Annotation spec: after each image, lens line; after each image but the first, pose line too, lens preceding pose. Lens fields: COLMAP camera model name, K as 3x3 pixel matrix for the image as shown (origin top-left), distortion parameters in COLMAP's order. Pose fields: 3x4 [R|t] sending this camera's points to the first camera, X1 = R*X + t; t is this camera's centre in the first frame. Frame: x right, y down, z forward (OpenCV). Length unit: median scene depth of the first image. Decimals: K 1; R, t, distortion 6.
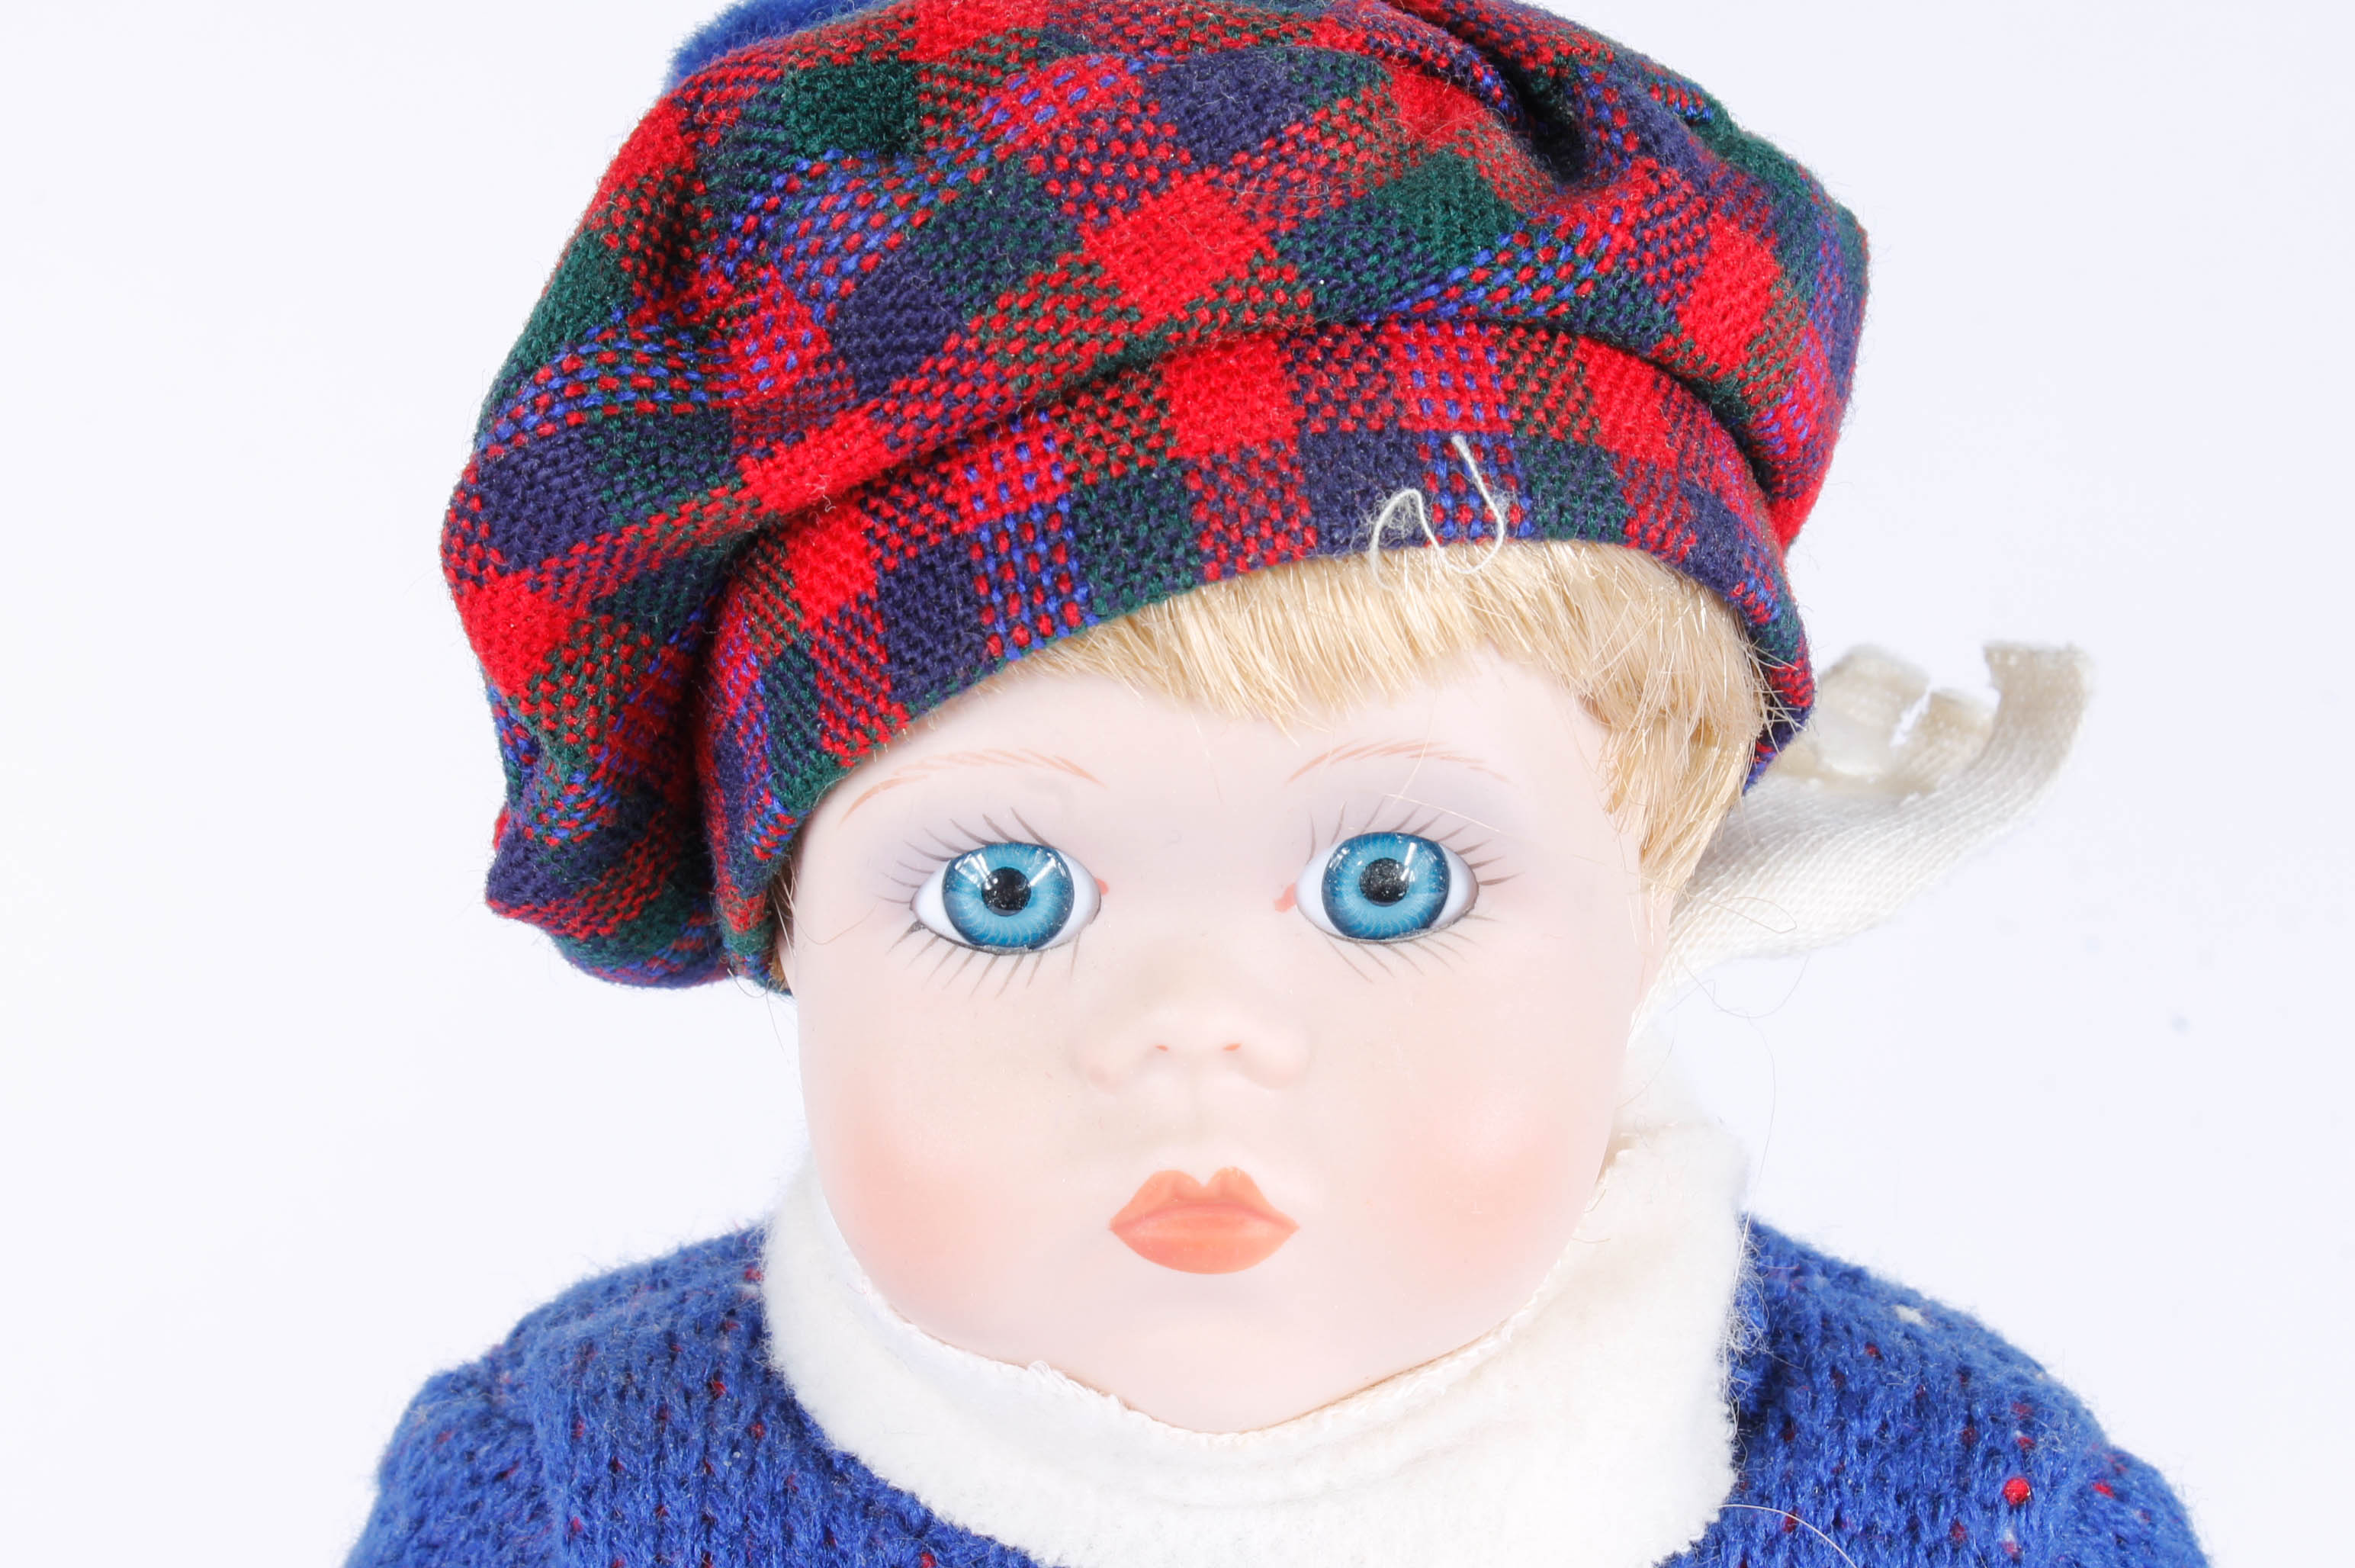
lens RADIAL K [[5240.0, 0, 1177.5], [0, 5240.0, 784.0], [0, 0, 1]] dist [0.040732, 0.470039]
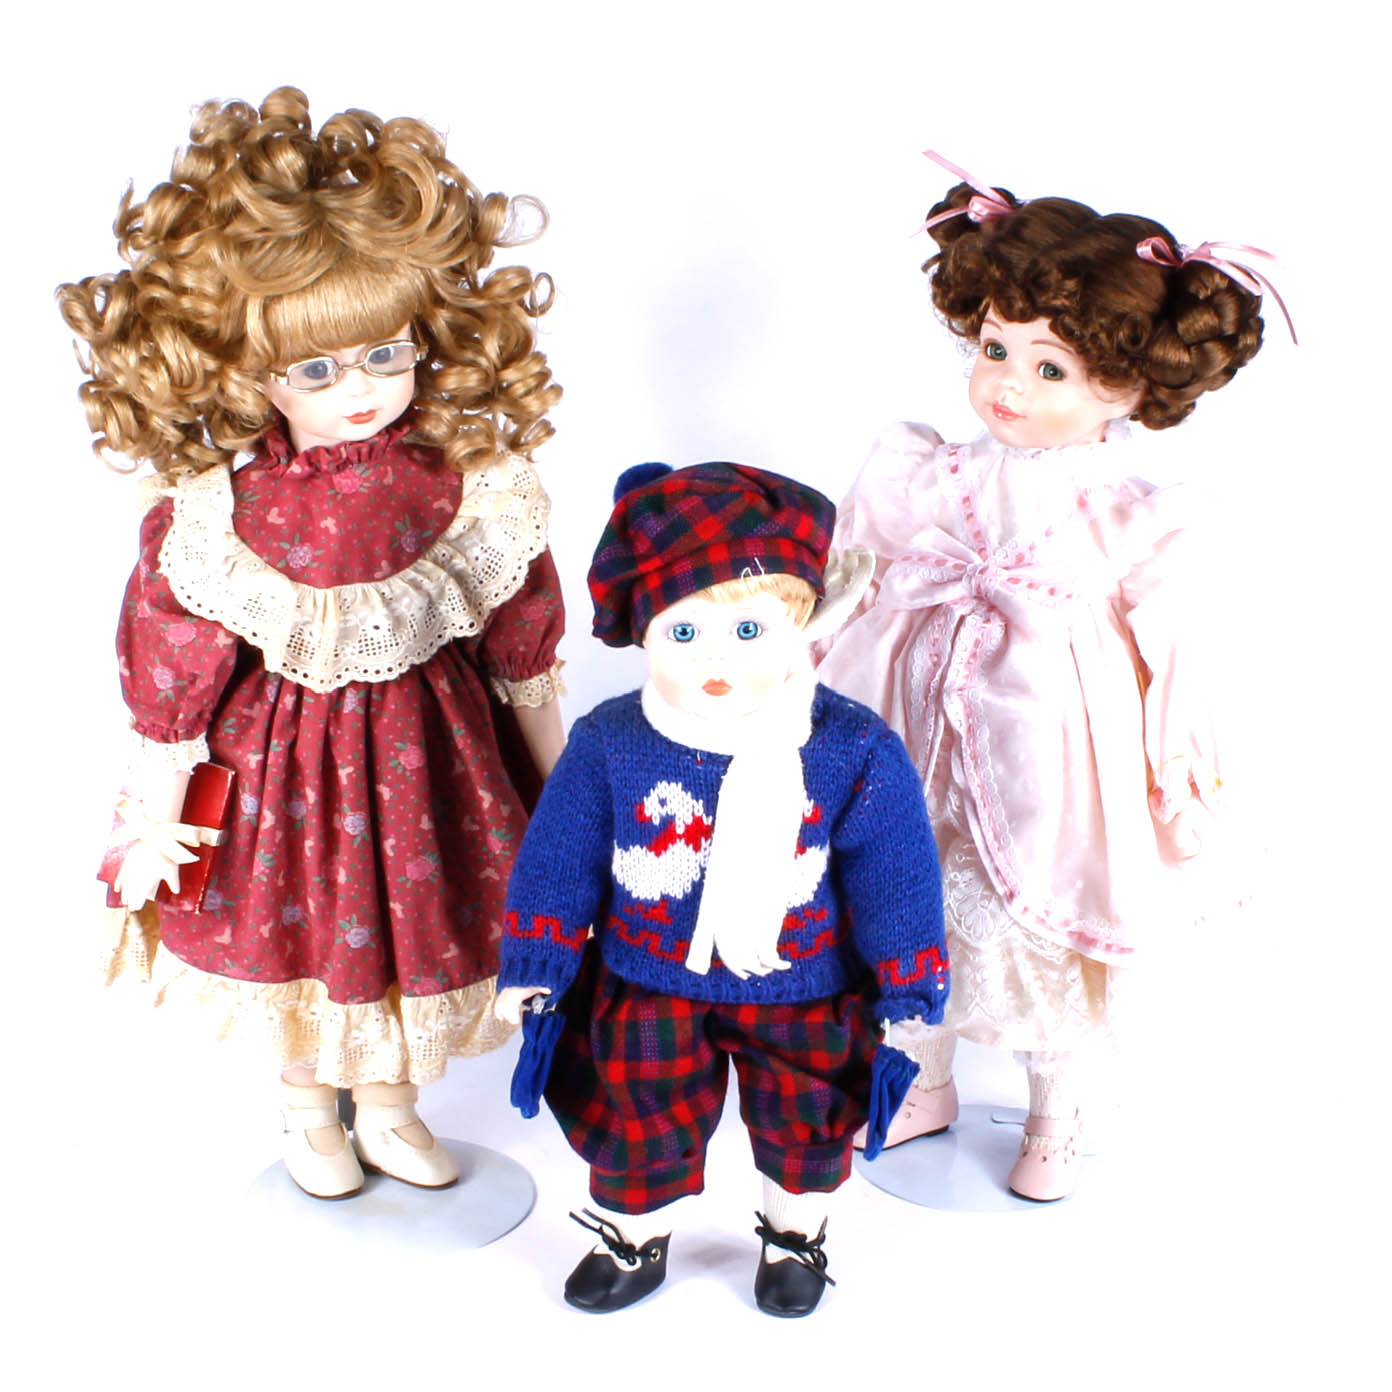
lens RADIAL K [[3766.2, 0, 696.0], [0, 3766.2, 696.0], [0, 0, 1]] dist [-0.033419, -0.059215]
pose [[0.999192, -0.012560, -0.038176, 0.145430], [0.015458, 0.996942, 0.076599, -0.236101], [0.037097, -0.077127, 0.996331, -3.272621]]
